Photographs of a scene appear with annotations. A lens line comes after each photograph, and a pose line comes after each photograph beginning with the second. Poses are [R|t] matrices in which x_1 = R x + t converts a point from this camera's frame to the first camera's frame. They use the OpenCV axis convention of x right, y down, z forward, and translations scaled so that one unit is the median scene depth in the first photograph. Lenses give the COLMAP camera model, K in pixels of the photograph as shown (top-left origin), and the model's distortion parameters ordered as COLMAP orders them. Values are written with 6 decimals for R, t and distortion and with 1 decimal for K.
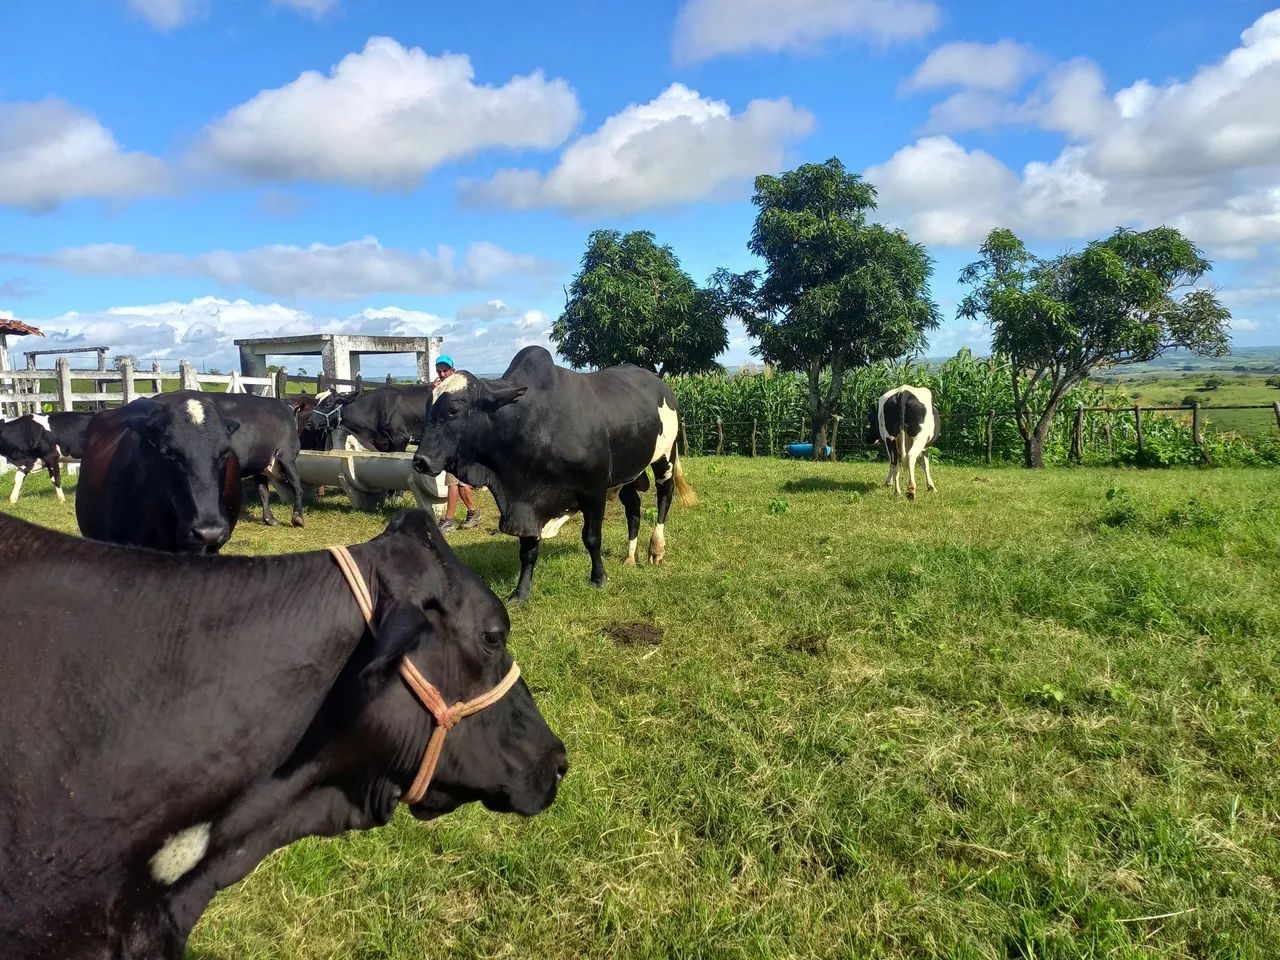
lens RADIAL K [[898.0, 0, 640.0], [0, 898.0, 480.0], [0, 0, 1]] dist [0.054455, -0.049455]
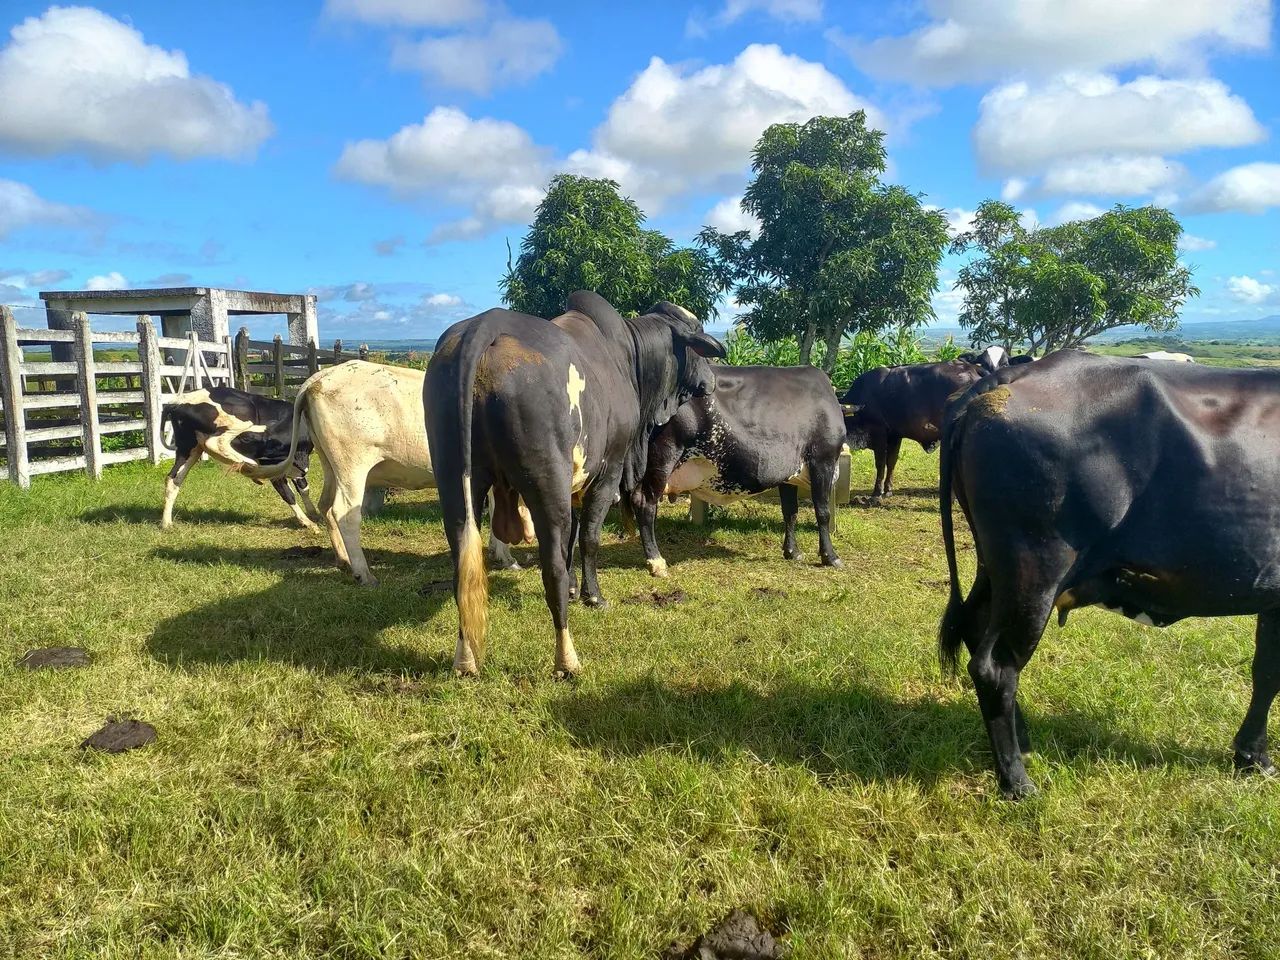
lens RADIAL K [[898.0, 0, 640.0], [0, 898.0, 480.0], [0, 0, 1]] dist [0.054455, -0.049455]
pose [[0.943650, -0.040225, 0.328490, -0.279950], [0.030694, 0.998945, 0.034150, -0.014375], [-0.329518, -0.022143, 0.943890, 0.163665]]
